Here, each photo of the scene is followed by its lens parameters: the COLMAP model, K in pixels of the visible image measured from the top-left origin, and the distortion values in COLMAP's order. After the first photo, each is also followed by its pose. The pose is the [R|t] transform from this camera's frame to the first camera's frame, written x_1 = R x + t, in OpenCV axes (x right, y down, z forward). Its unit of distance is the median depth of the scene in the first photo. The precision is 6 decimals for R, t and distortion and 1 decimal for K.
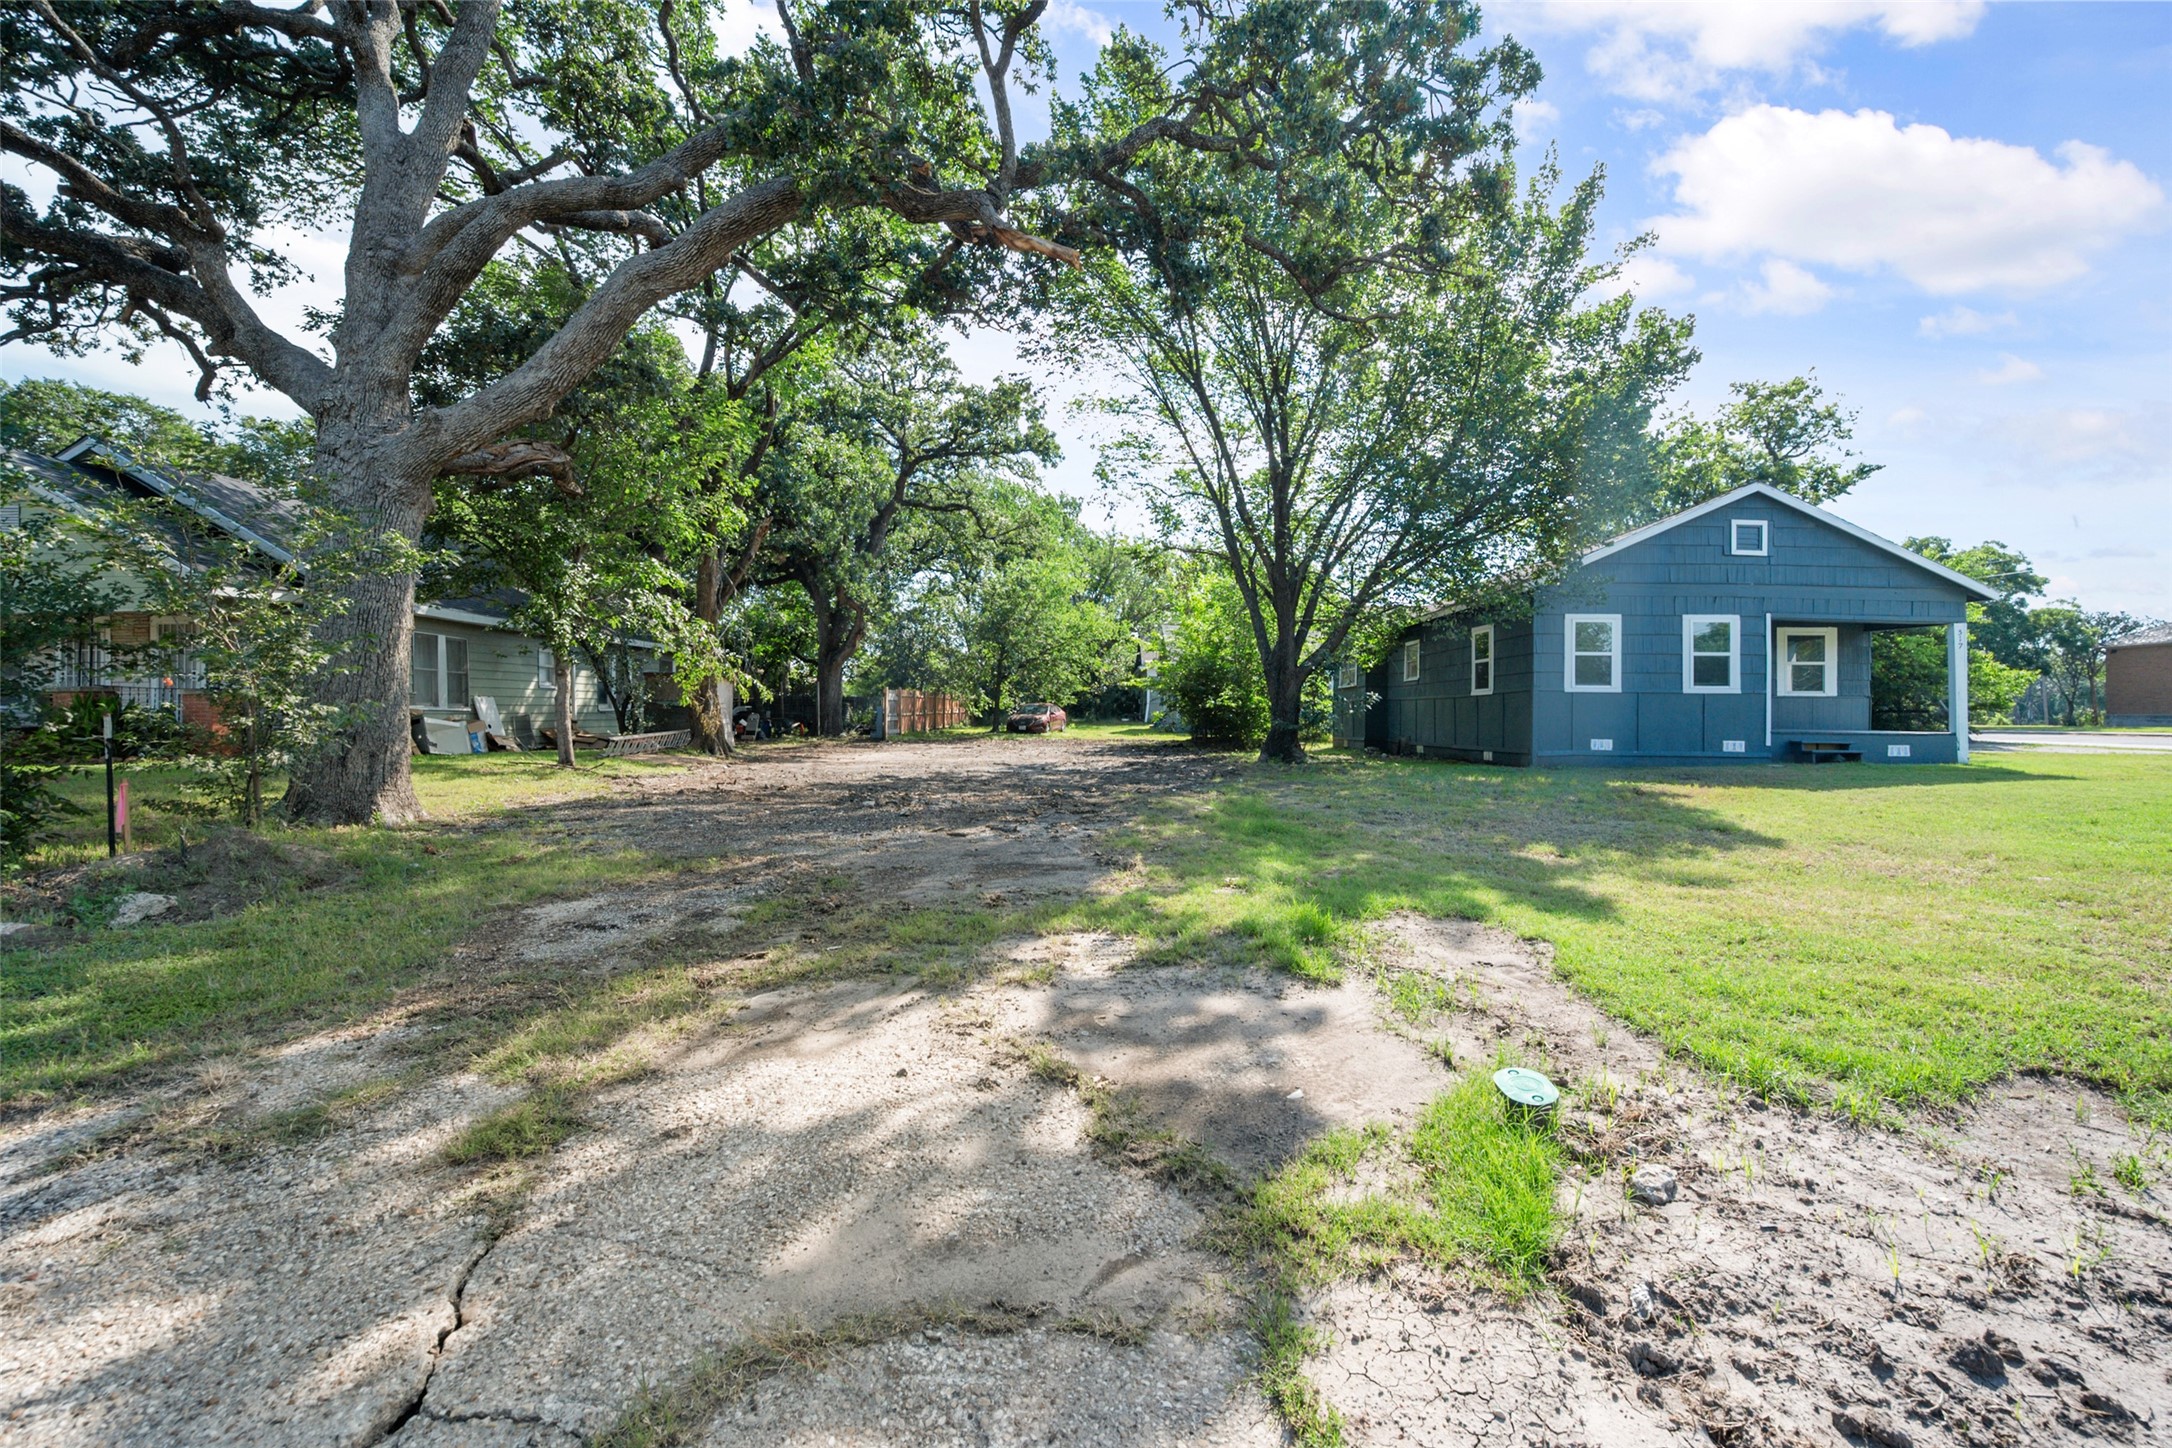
lens RADIAL K [[875.7, 0, 1100.2], [0, 875.7, 720.2], [0, 0, 1]] dist [0.004378, -0.001021]
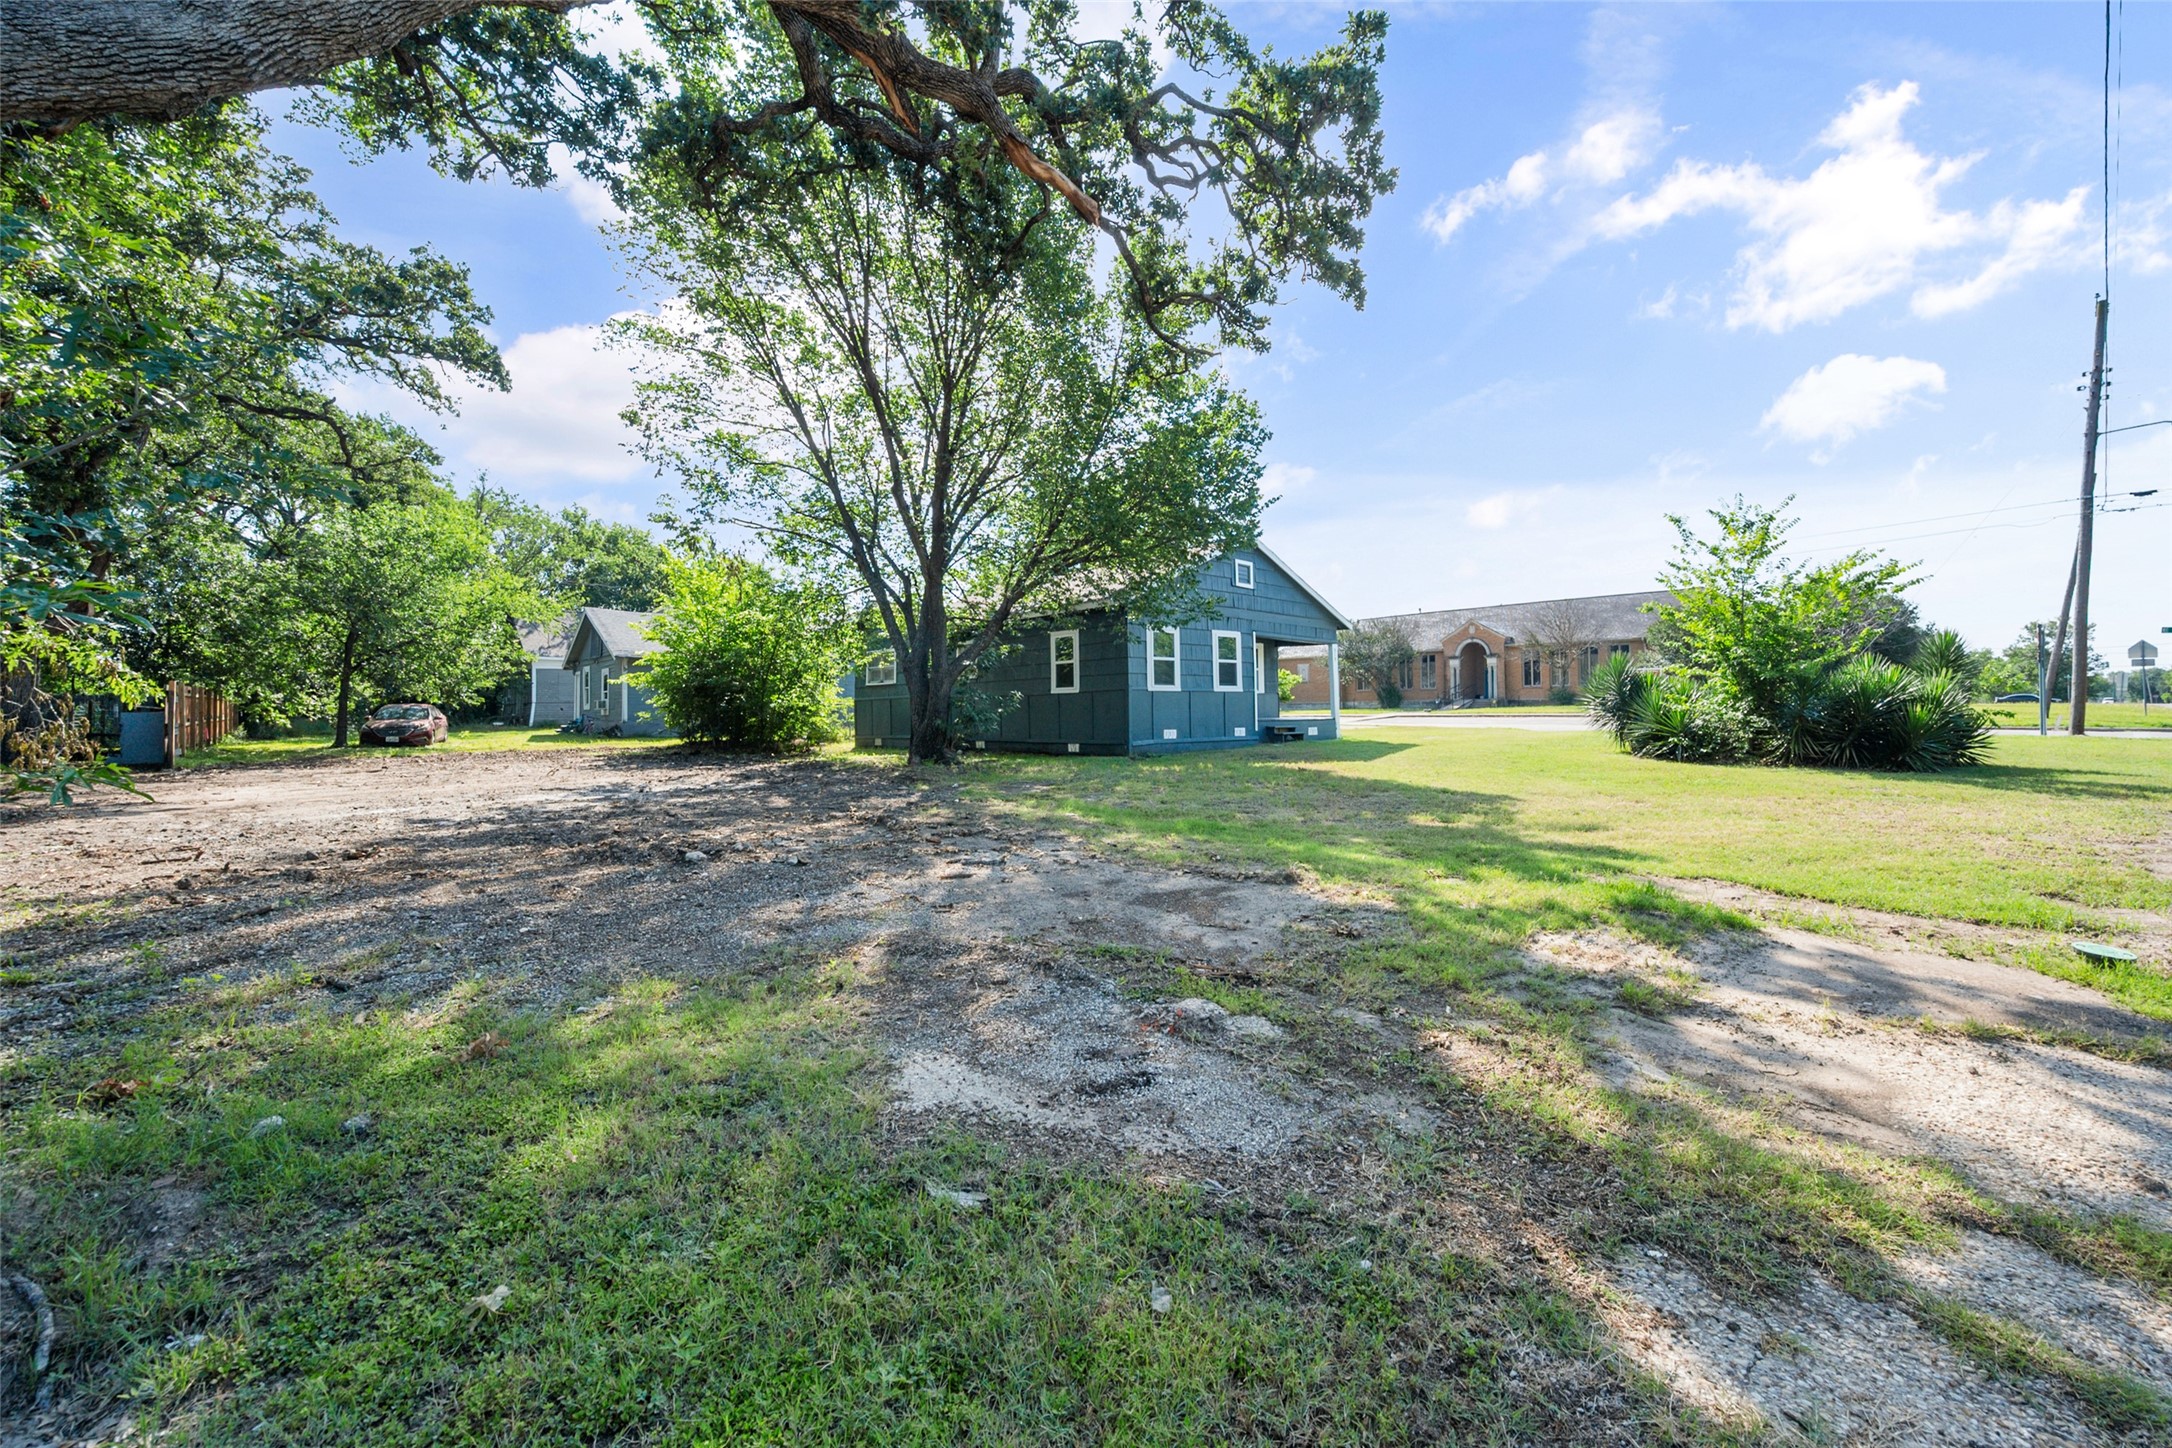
lens RADIAL K [[875.7, 0, 1086.1], [0, 875.7, 714.3], [0, 0, 1]] dist [0.004378, -0.001021]
pose [[0.740893, -0.019424, 0.671342, -0.311860], [0.020618, 0.999768, 0.006173, -0.008899], [-0.671306, 0.009268, 0.741122, 0.172533]]
